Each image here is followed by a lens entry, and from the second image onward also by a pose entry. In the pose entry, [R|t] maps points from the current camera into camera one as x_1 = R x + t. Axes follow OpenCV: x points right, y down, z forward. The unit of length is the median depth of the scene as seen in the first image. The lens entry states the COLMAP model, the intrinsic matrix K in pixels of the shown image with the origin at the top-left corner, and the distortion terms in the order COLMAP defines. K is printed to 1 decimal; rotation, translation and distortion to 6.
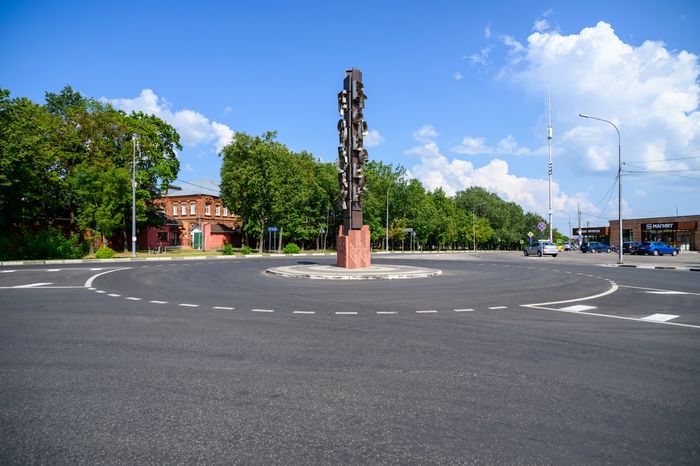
lens RADIAL K [[412.1, 0, 350.2], [0, 412.1, 230.5], [0, 0, 1]] dist [0.002081, -0.000060]
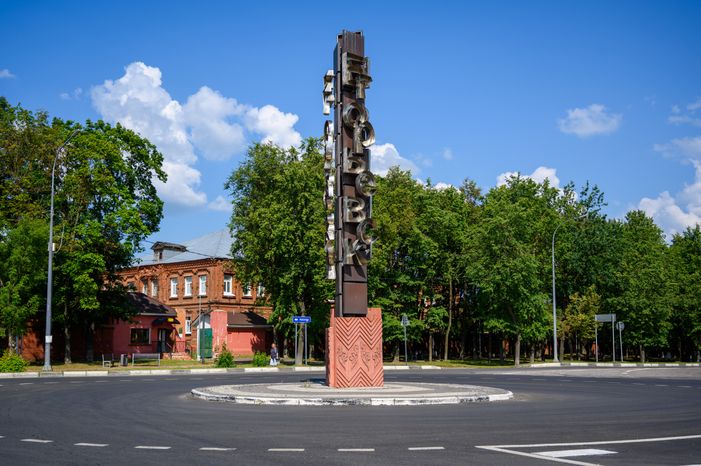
lens RADIAL K [[844.5, 0, 350.4], [0, 844.5, 234.6], [0, 0, 1]] dist [-0.003902, 0.000000]
pose [[0.966405, -0.039401, -0.253985, 0.130801], [0.012412, 0.994181, -0.107001, 0.004294], [0.256723, 0.100253, 0.961271, -0.039018]]
